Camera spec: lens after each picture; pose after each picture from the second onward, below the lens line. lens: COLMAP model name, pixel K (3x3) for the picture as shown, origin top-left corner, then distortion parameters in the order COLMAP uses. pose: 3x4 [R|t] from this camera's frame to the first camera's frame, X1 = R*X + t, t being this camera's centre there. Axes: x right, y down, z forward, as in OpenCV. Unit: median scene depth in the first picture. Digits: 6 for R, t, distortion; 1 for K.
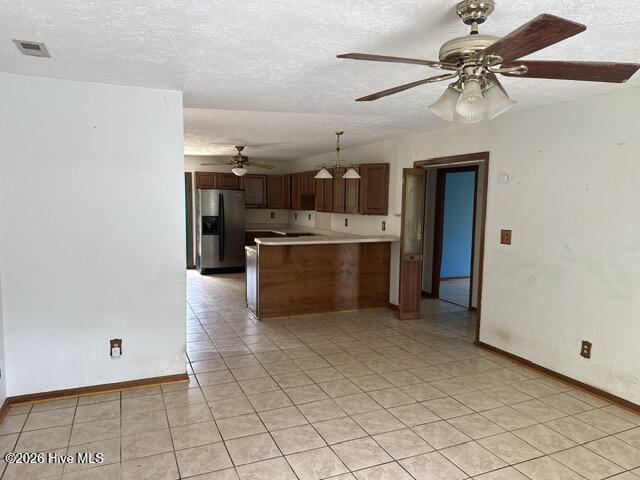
lens RADIAL K [[441.7, 0, 319.1], [0, 441.7, 244.3], [0, 0, 1]] dist [0.005191, -0.006824]
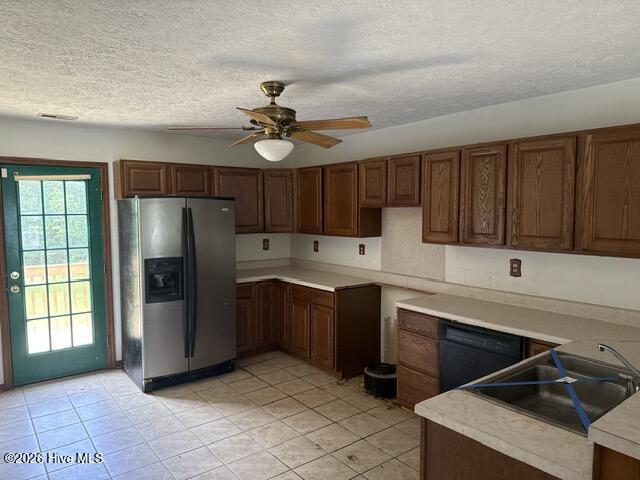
lens RADIAL K [[441.7, 0, 321.1], [0, 441.7, 236.5], [0, 0, 1]] dist [0.005191, -0.006824]
pose [[0.967607, -0.033965, 0.250168, -0.203395], [0.043100, 0.998586, -0.031128, -0.065079], [-0.248757, 0.040902, 0.967702, 0.532616]]
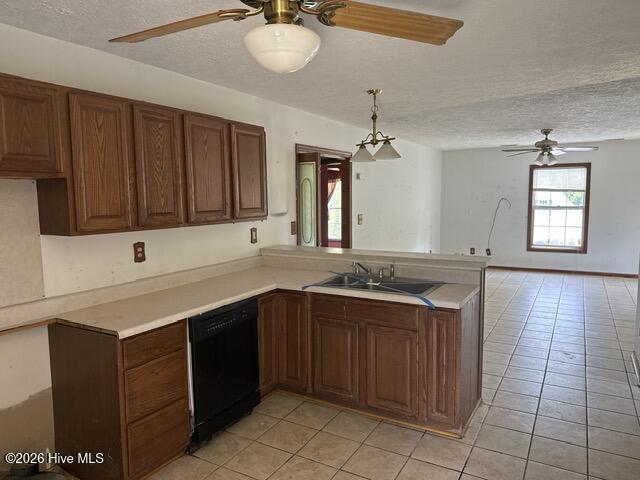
lens RADIAL K [[441.7, 0, 315.1], [0, 441.7, 235.8], [0, 0, 1]] dist [0.005191, -0.006824]
pose [[-0.593284, -0.079950, 0.801014, -0.293050], [0.081591, 0.983959, 0.158641, -0.097174], [-0.800848, 0.159475, -0.577244, 0.944882]]
